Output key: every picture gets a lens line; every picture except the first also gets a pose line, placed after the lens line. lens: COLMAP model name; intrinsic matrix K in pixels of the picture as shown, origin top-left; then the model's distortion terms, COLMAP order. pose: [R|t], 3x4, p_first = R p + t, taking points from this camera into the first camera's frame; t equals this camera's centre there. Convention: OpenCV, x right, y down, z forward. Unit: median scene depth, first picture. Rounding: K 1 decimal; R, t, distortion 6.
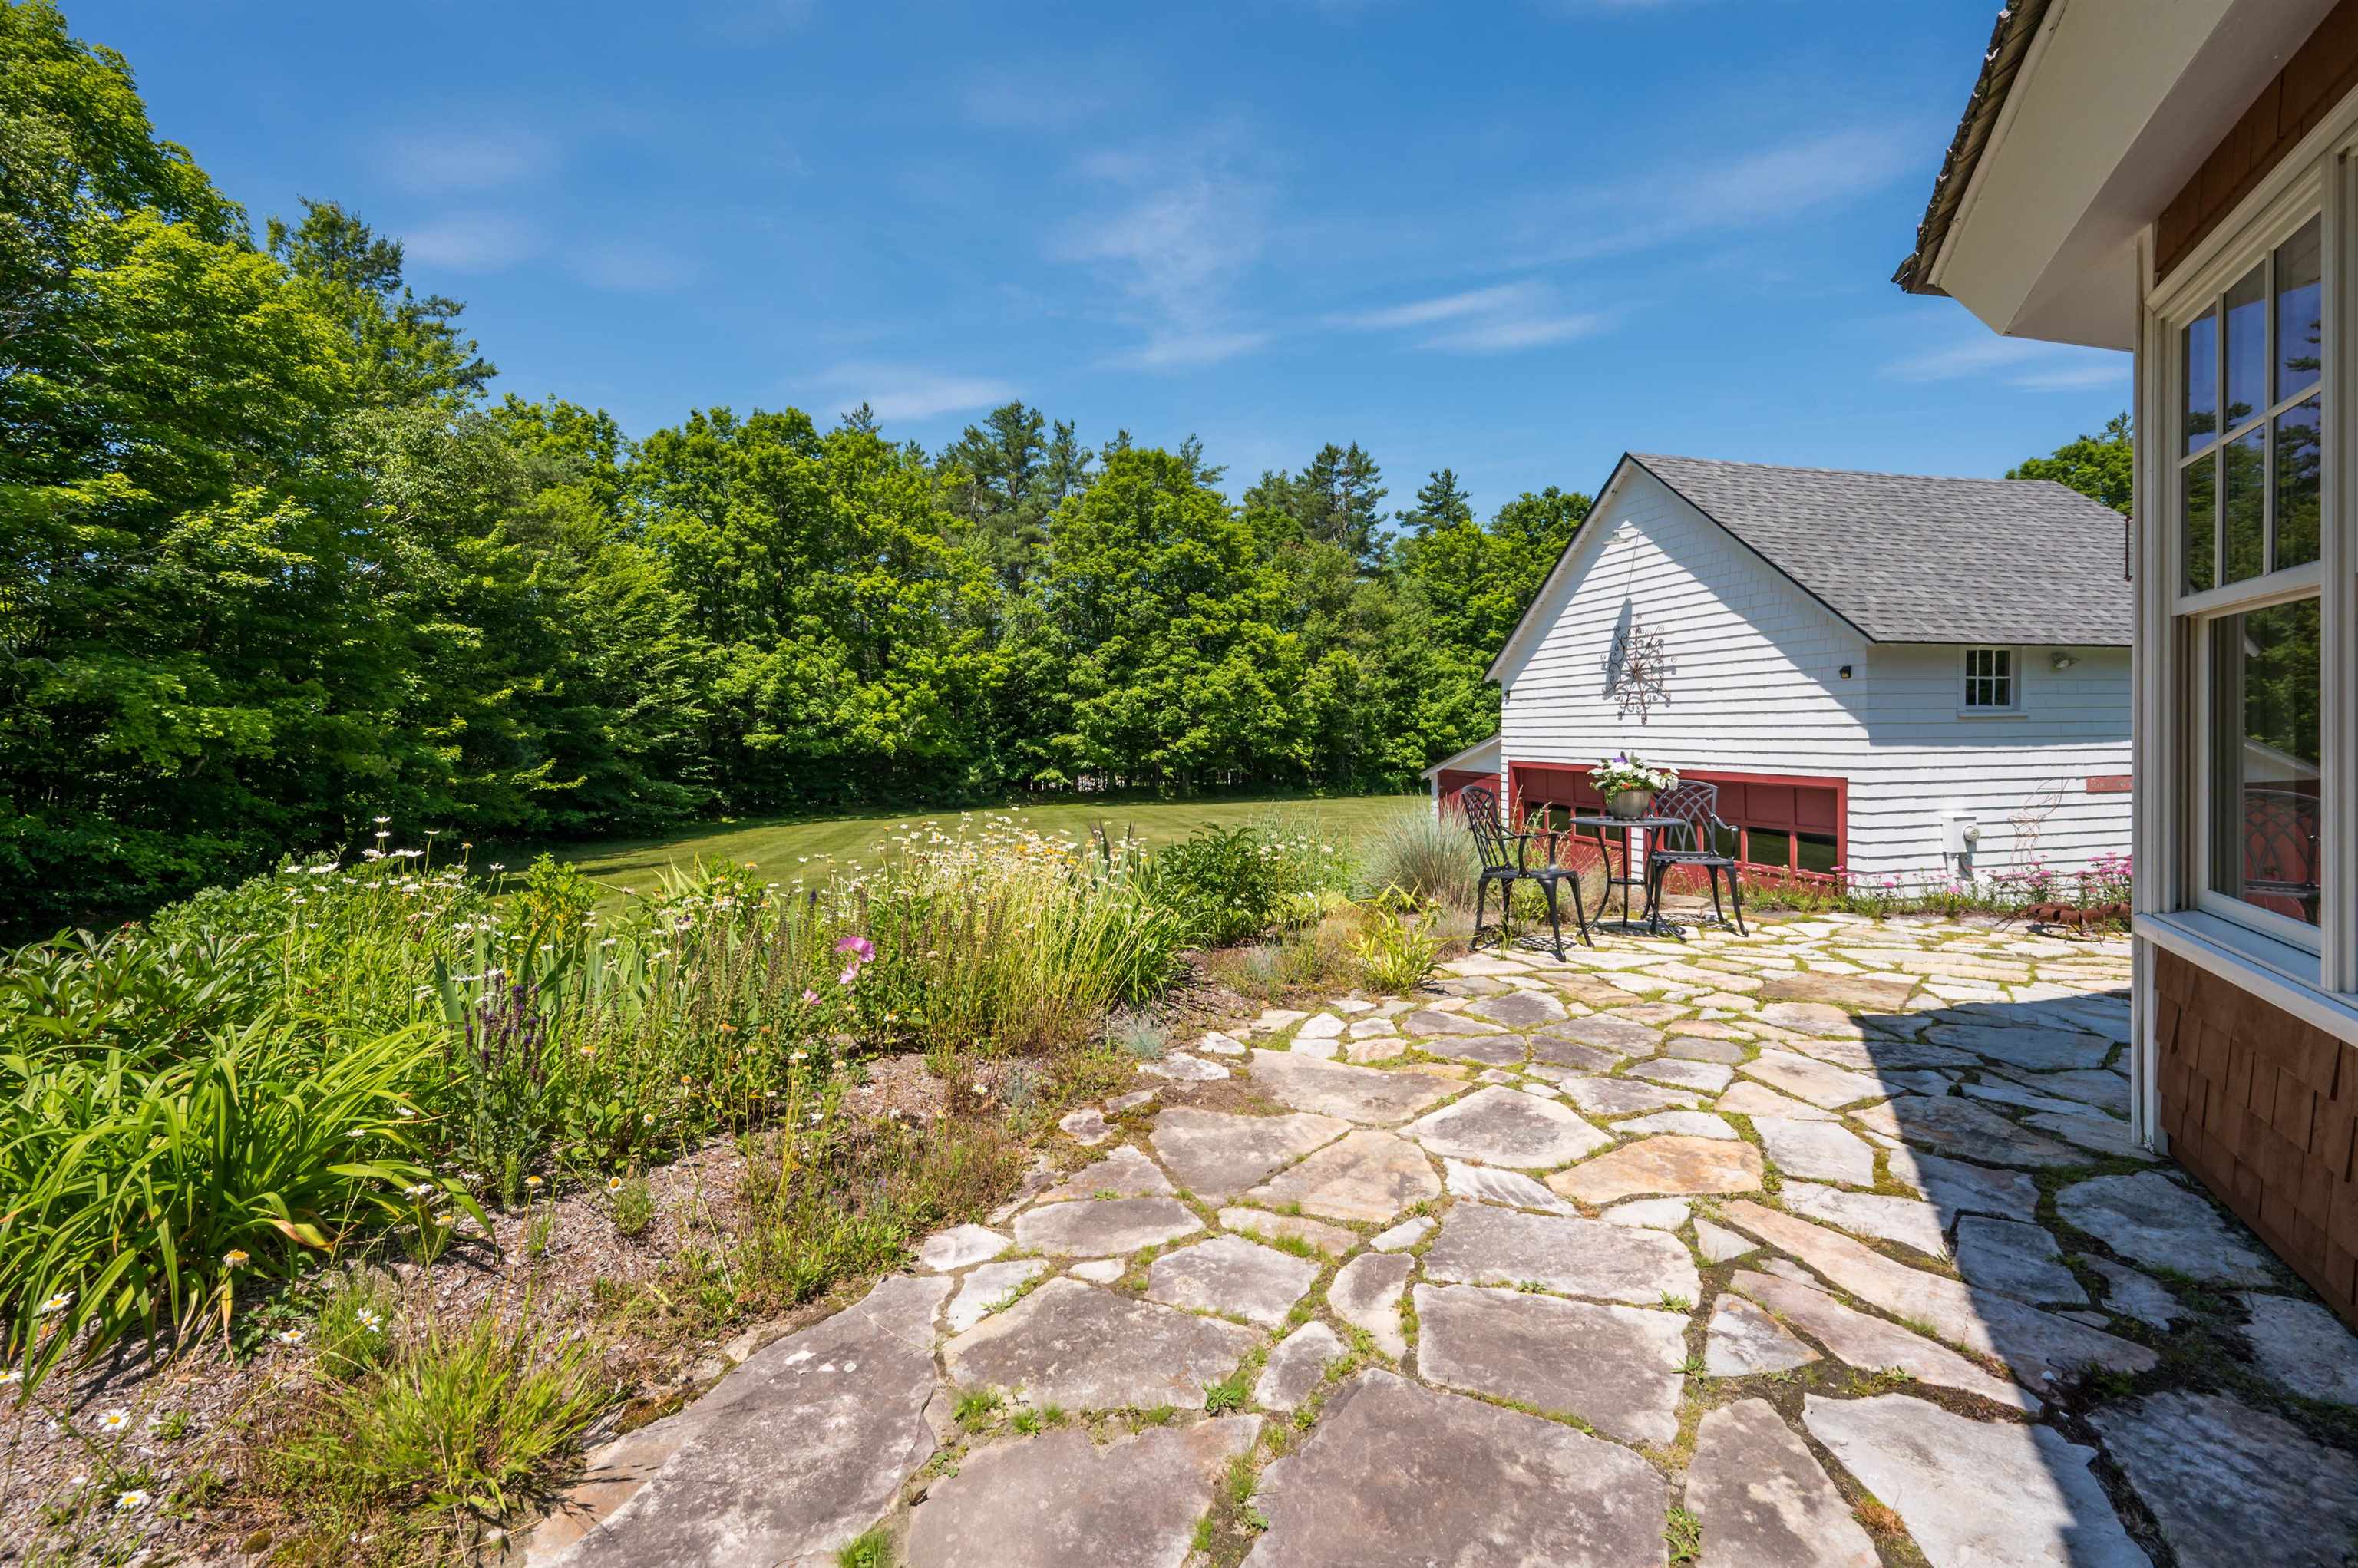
lens RADIAL K [[985.0, 0, 1171.1], [0, 985.0, 731.0], [0, 0, 1]] dist [0.001026, 0.000089]
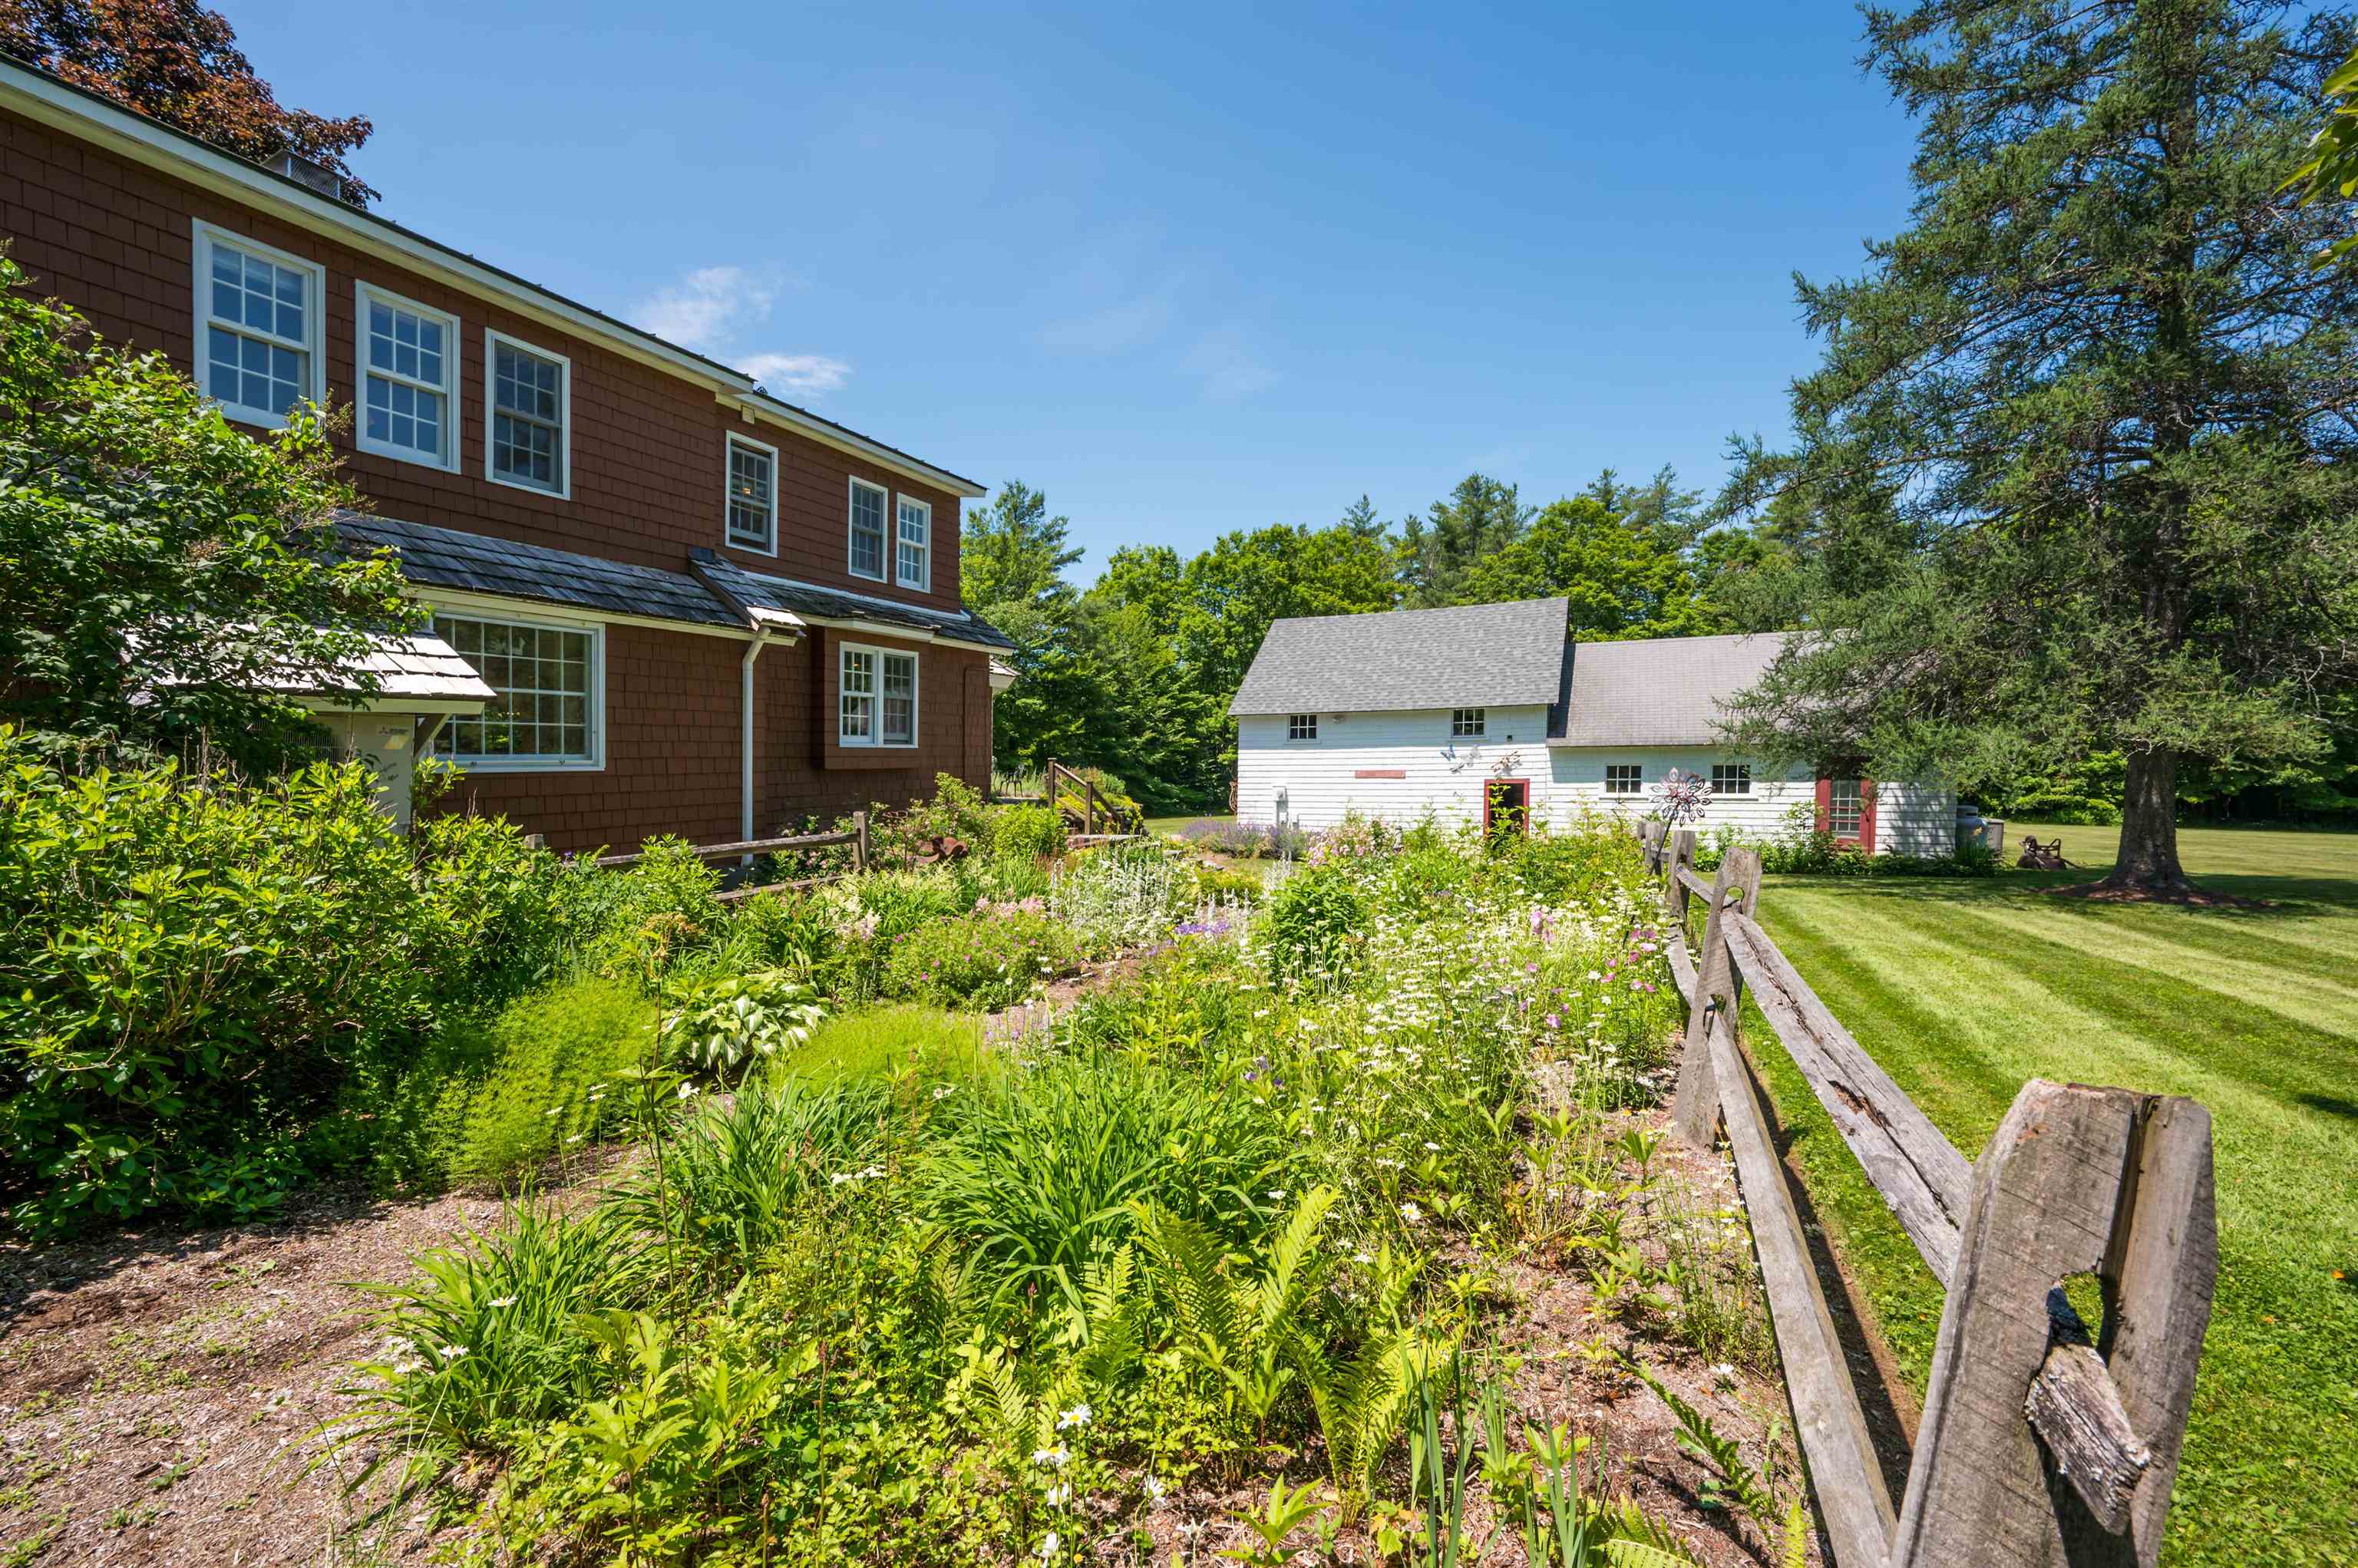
lens RADIAL K [[981.7, 0, 1131.2], [0, 981.7, 755.6], [0, 0, 1]] dist [0.002077, 0.000112]
pose [[0.745148, 0.002556, -0.666894, 0.449347], [-0.001394, 0.999996, 0.002276, 0.002031], [0.666898, -0.000766, 0.745149, -0.213337]]
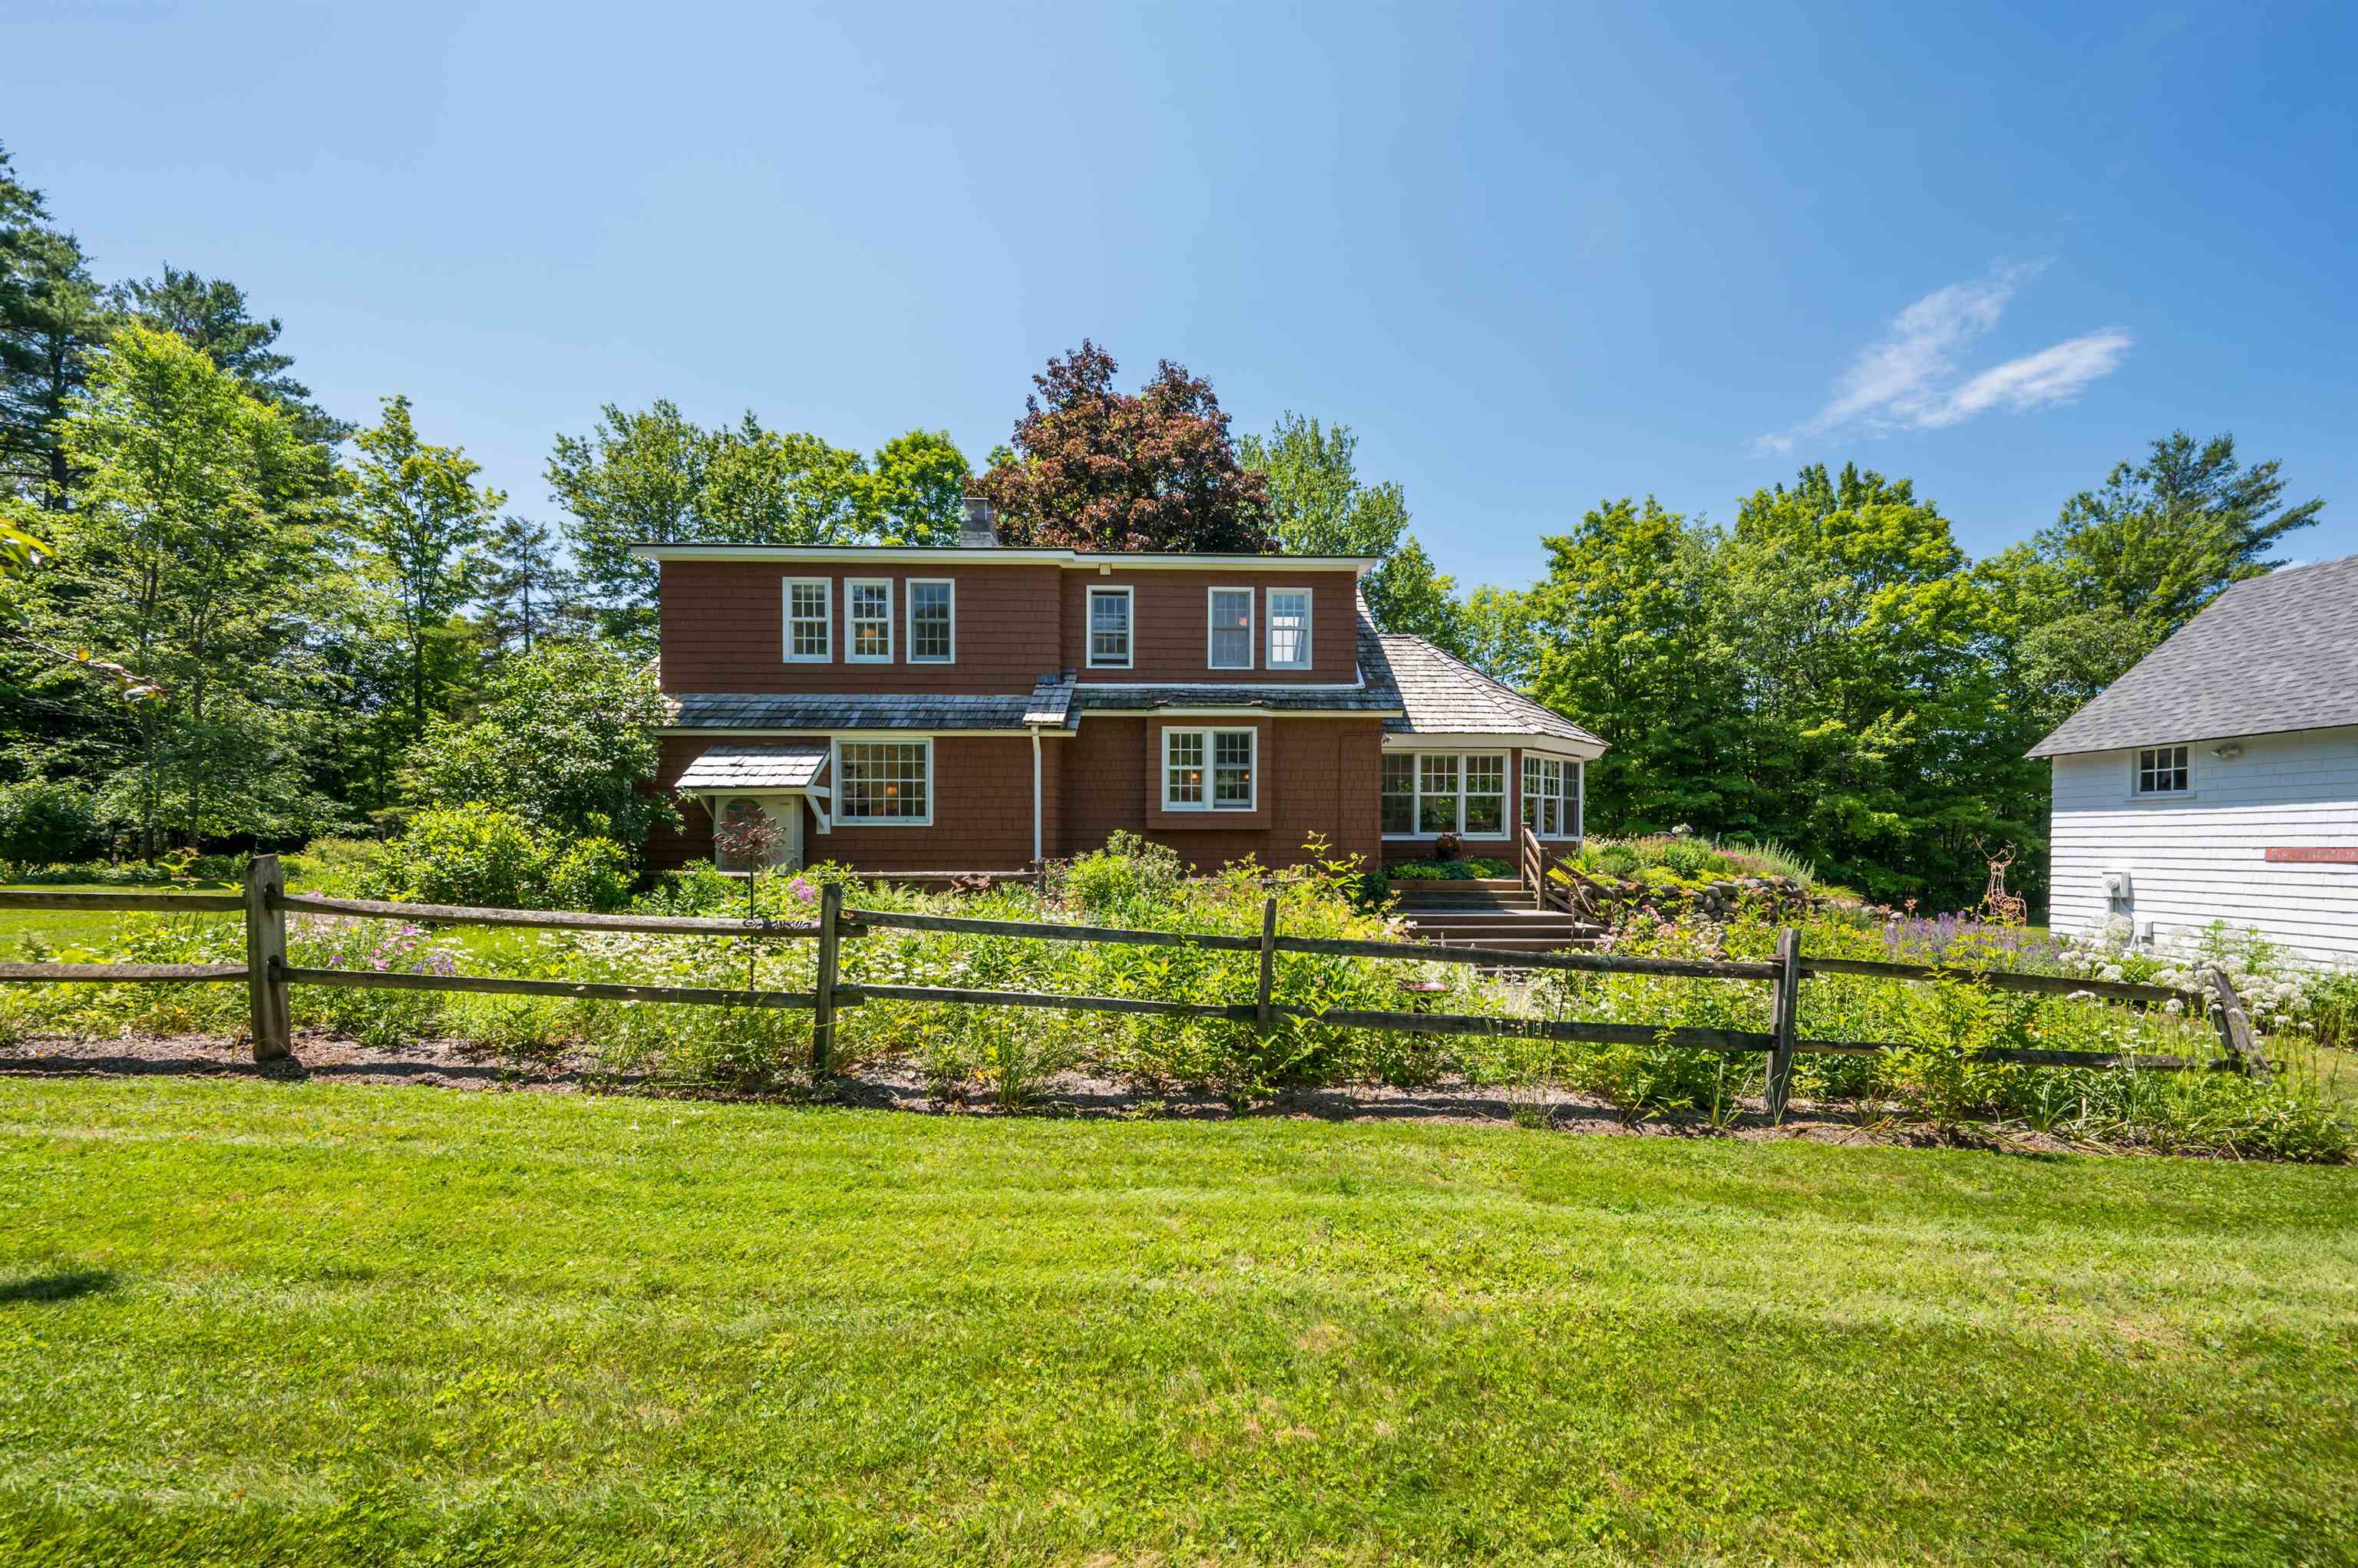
lens RADIAL K [[914.3, 0, 1189.7], [0, 914.3, 798.9], [0, 0, 1]] dist [-0.000914, -0.000058]
pose [[-0.244340, -0.029433, -0.969243, 0.507309], [-0.001393, 0.999549, -0.030002, 0.005313], [0.969689, -0.005980, -0.244271, 0.008624]]
